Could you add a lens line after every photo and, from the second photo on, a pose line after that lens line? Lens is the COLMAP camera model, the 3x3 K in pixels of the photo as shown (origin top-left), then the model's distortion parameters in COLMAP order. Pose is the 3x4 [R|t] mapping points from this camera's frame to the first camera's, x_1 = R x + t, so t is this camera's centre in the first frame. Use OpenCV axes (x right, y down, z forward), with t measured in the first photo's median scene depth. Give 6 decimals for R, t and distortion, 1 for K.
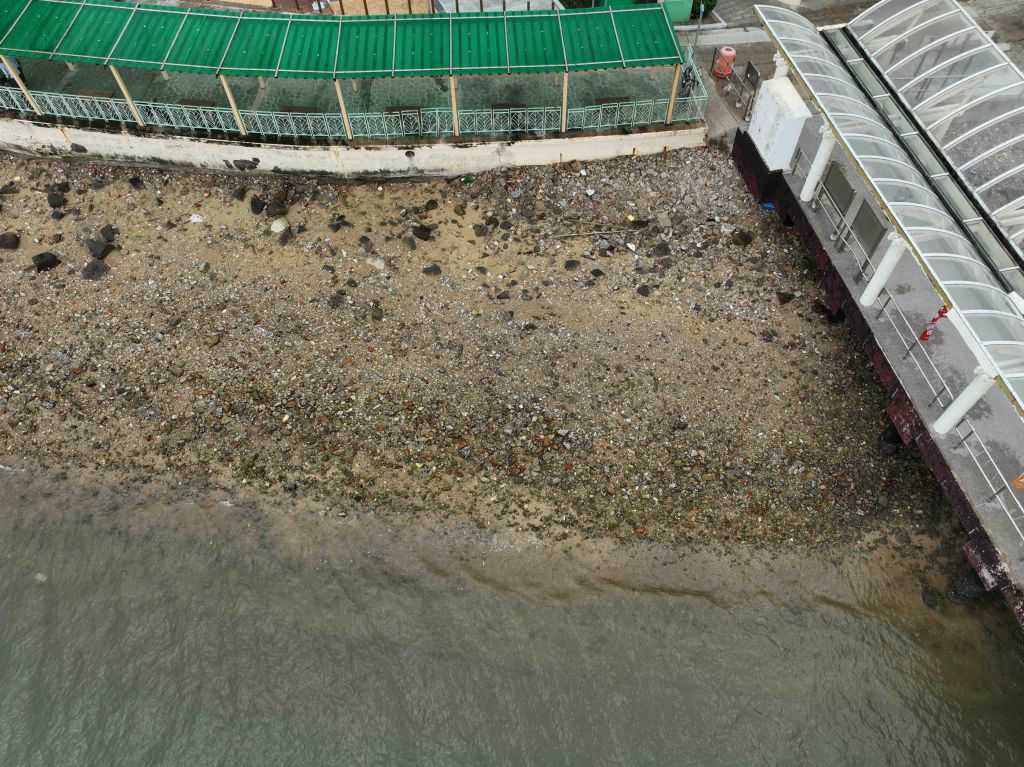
lens RADIAL K [[774.2, 0, 518.3], [0, 774.2, 383.1], [0, 0, 1]] dist [-0.009512, 0.029736]
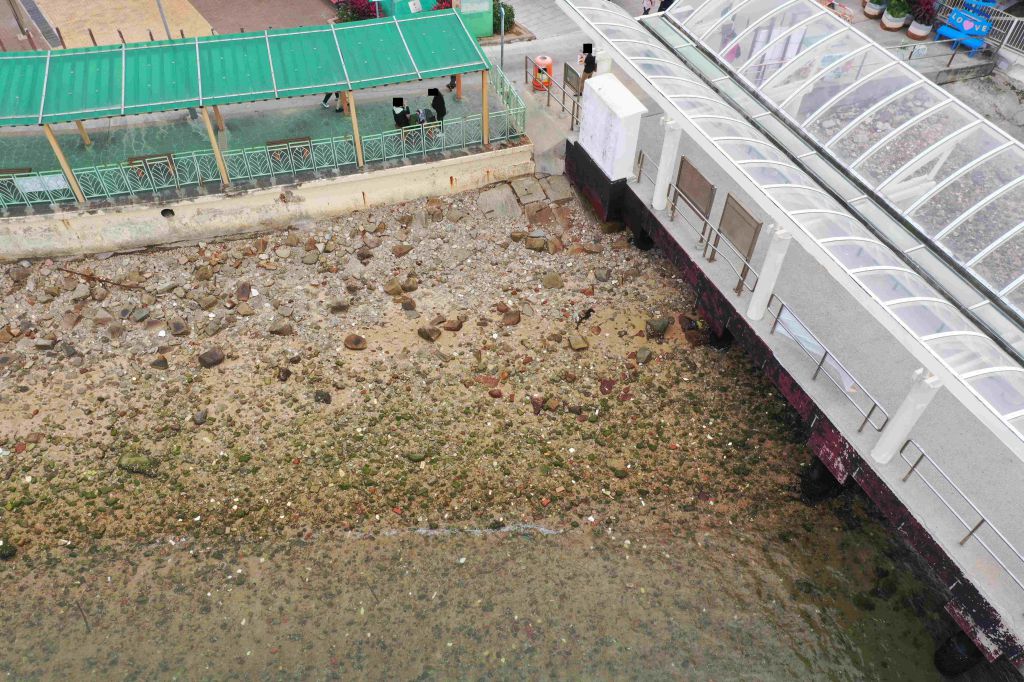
lens RADIAL K [[803.6, 0, 512.0], [0, 803.6, 341.0], [0, 0, 1]] dist [0.012126, 0.002650]
pose [[0.975898, -0.139626, 0.167712, 0.047147], [0.162617, 0.977792, -0.132208, -0.006137], [-0.145527, 0.156294, 0.976931, 0.184689]]
